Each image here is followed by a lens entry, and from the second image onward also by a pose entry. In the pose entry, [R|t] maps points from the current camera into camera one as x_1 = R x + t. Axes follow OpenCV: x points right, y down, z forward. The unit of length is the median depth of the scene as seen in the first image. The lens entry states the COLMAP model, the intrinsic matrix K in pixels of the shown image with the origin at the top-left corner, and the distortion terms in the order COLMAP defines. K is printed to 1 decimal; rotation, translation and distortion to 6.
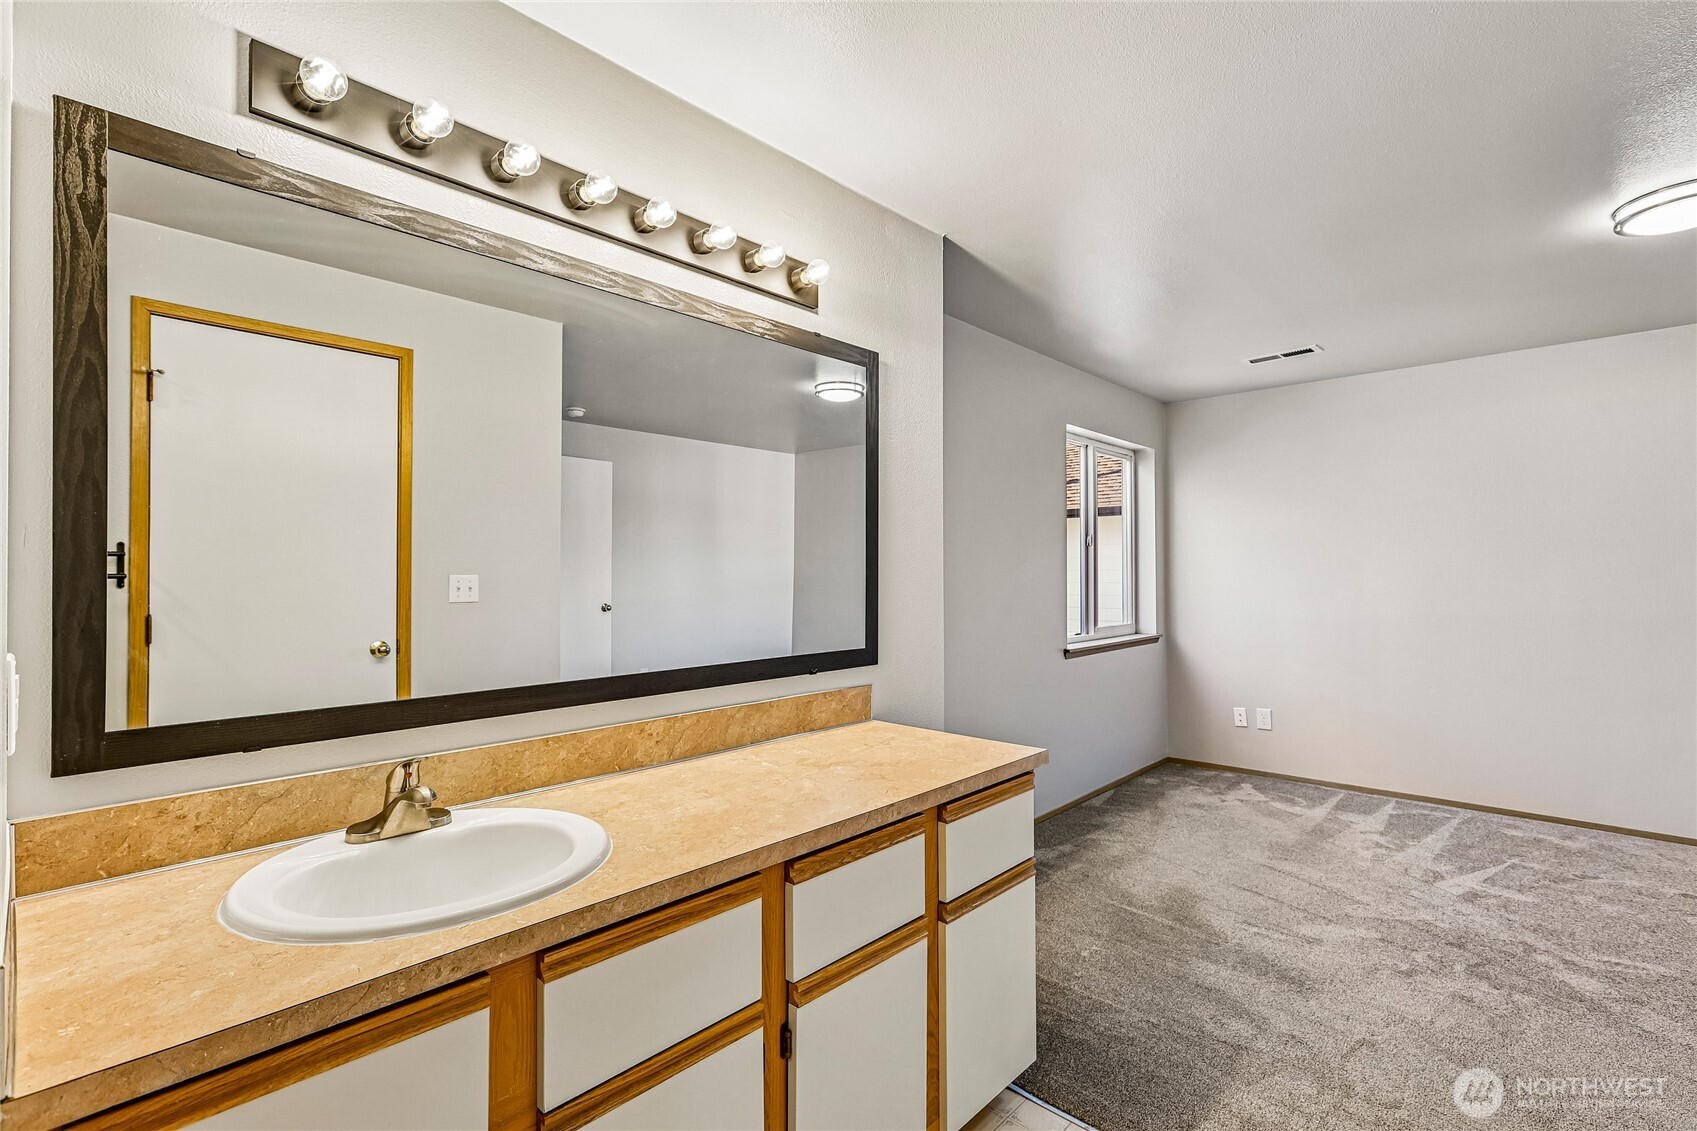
lens RADIAL K [[783.8, 0, 860.4], [0, 783.8, 562.5], [0, 0, 1]] dist [0.004643, 0.000934]
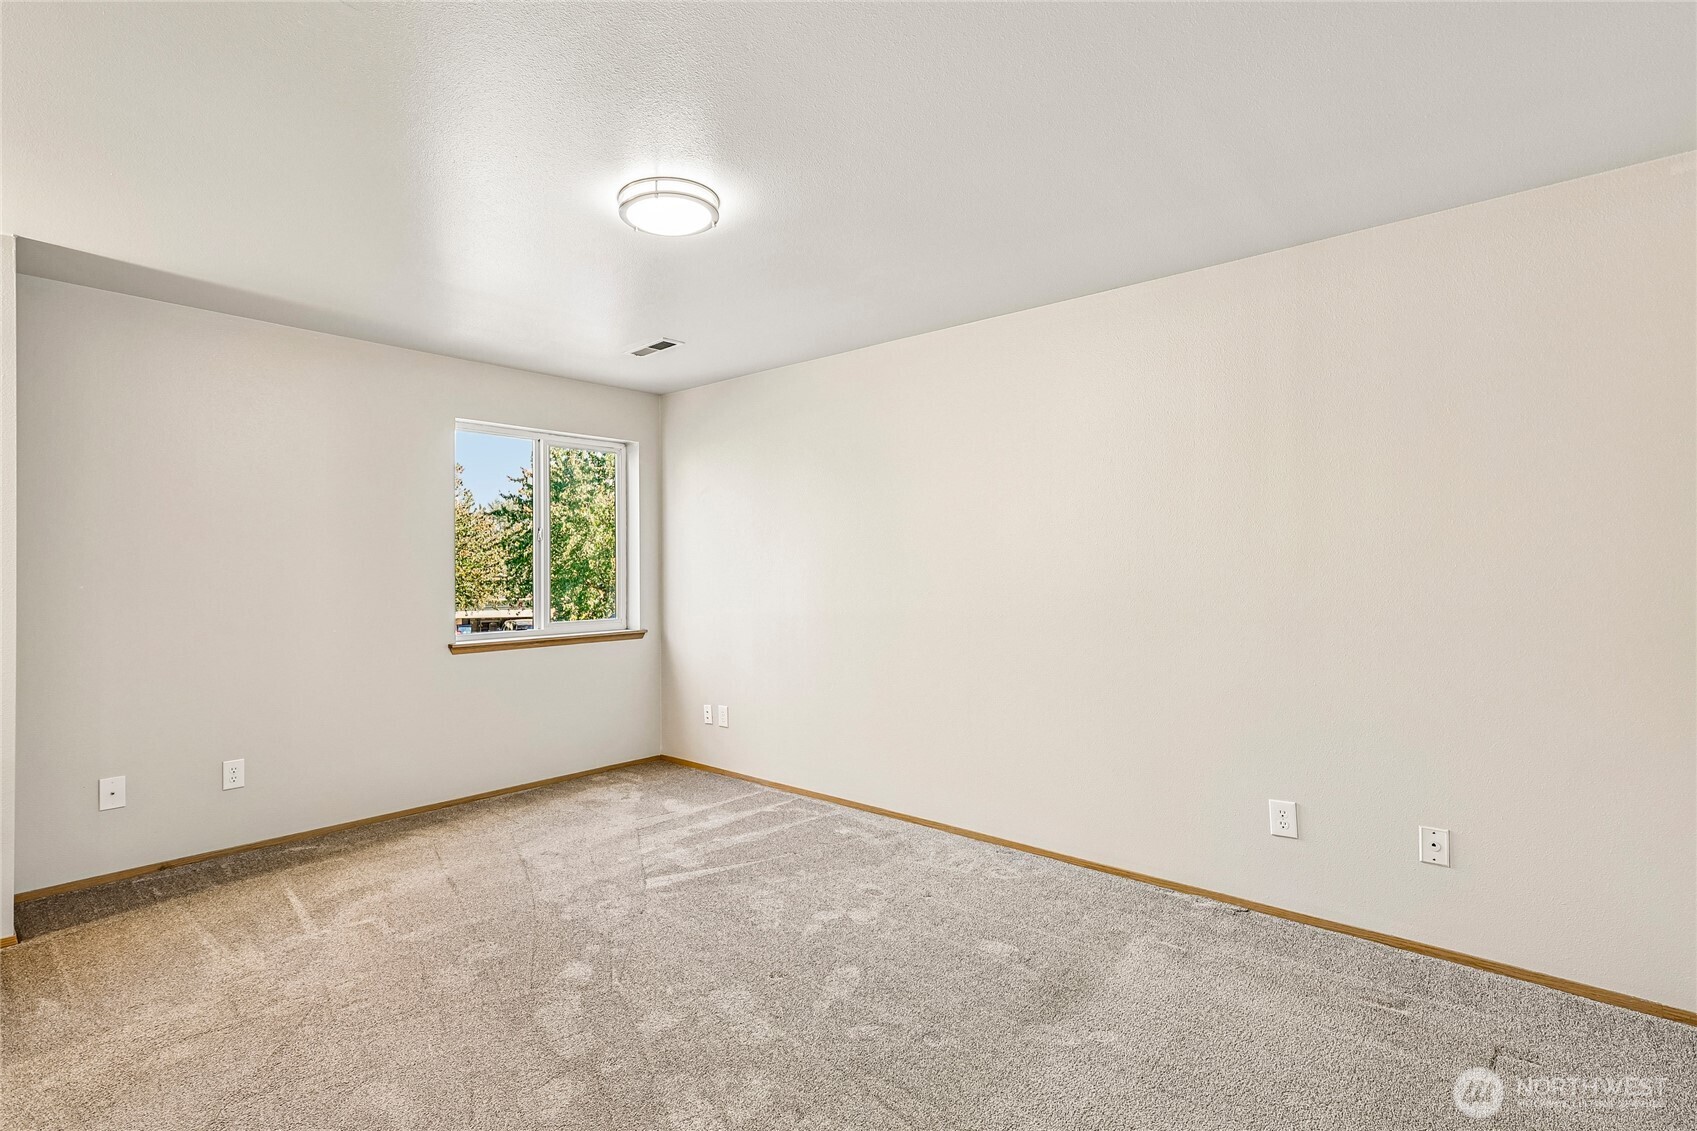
lens RADIAL K [[783.8, 0, 780.3], [0, 783.8, 574.2], [0, 0, 1]] dist [0.004643, 0.000934]
pose [[0.999343, -0.002841, -0.036122, 1.217655], [0.003264, 0.999927, 0.011656, 0.017964], [0.036086, -0.011766, 0.999279, 0.034440]]
